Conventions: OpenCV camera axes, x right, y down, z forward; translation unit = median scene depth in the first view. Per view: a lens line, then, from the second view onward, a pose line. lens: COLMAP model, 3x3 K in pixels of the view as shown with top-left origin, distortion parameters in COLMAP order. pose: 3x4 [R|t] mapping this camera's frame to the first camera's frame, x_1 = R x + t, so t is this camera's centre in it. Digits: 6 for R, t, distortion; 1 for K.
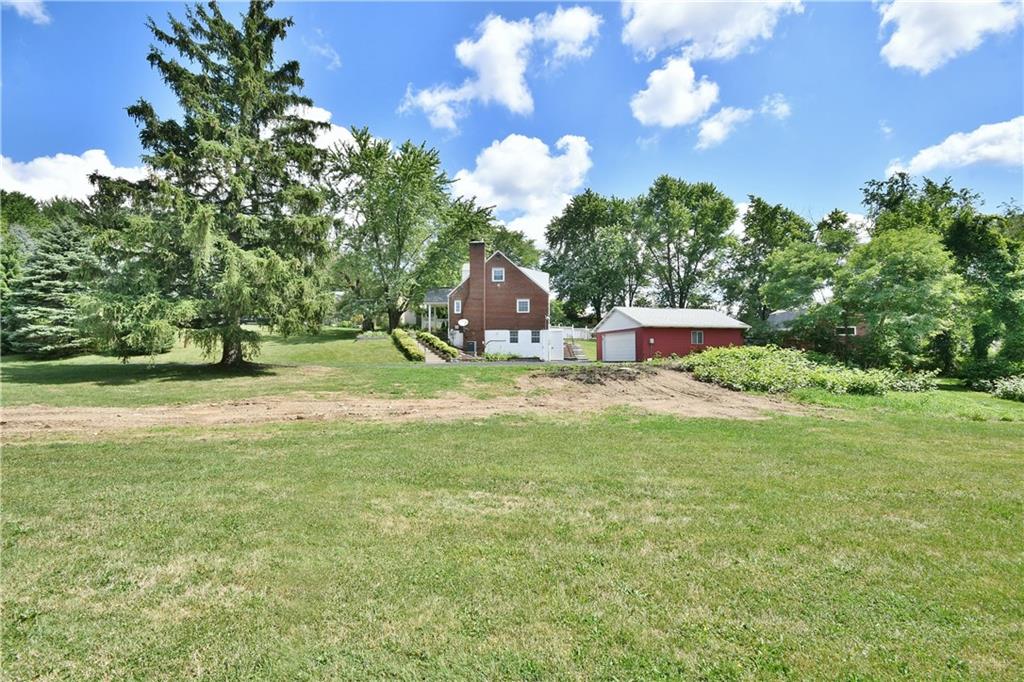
lens RADIAL K [[453.2, 0, 507.4], [0, 453.2, 347.3], [0, 0, 1]] dist [-0.000383, -0.000136]
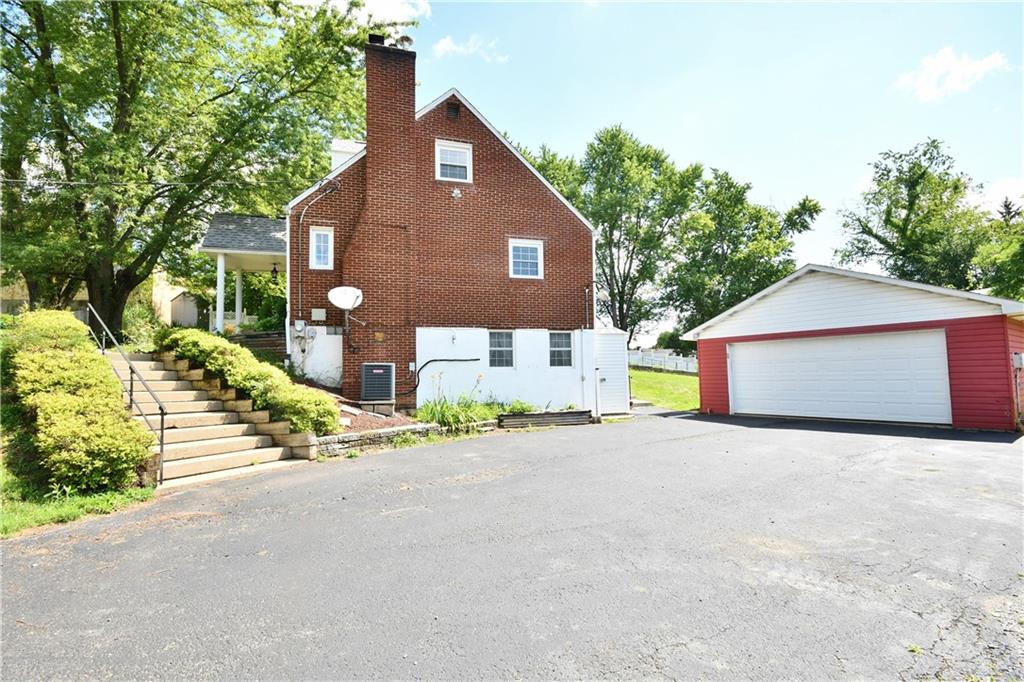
lens RADIAL K [[466.4, 0, 500.1], [0, 466.4, 345.3], [0, 0, 1]] dist [0.000753, -0.000336]
pose [[0.941910, 0.008426, 0.335760, -0.102385], [0.007893, 0.998854, -0.047208, -0.009683], [-0.335773, 0.047116, 0.940764, 0.679205]]
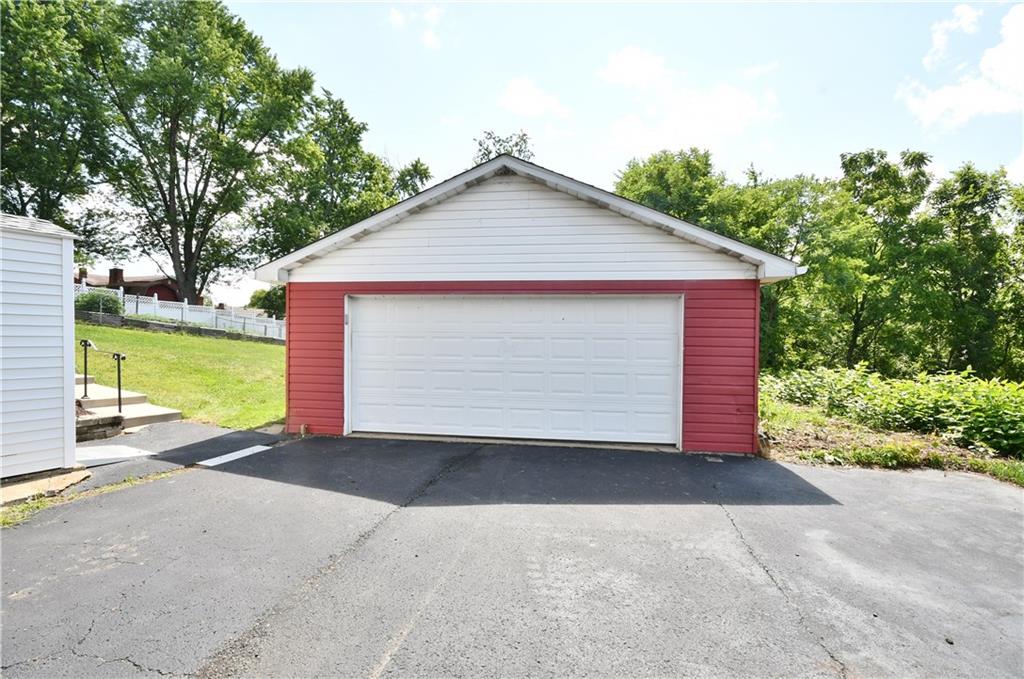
lens RADIAL K [[488.7, 0, 513.3], [0, 488.7, 343.3], [0, 0, 1]] dist [0.011229, -0.000296]
pose [[0.399917, 0.000069, 0.916551, 0.043067], [-0.031243, 0.999420, 0.013557, -0.012892], [-0.916019, -0.034058, 0.399687, 0.831399]]
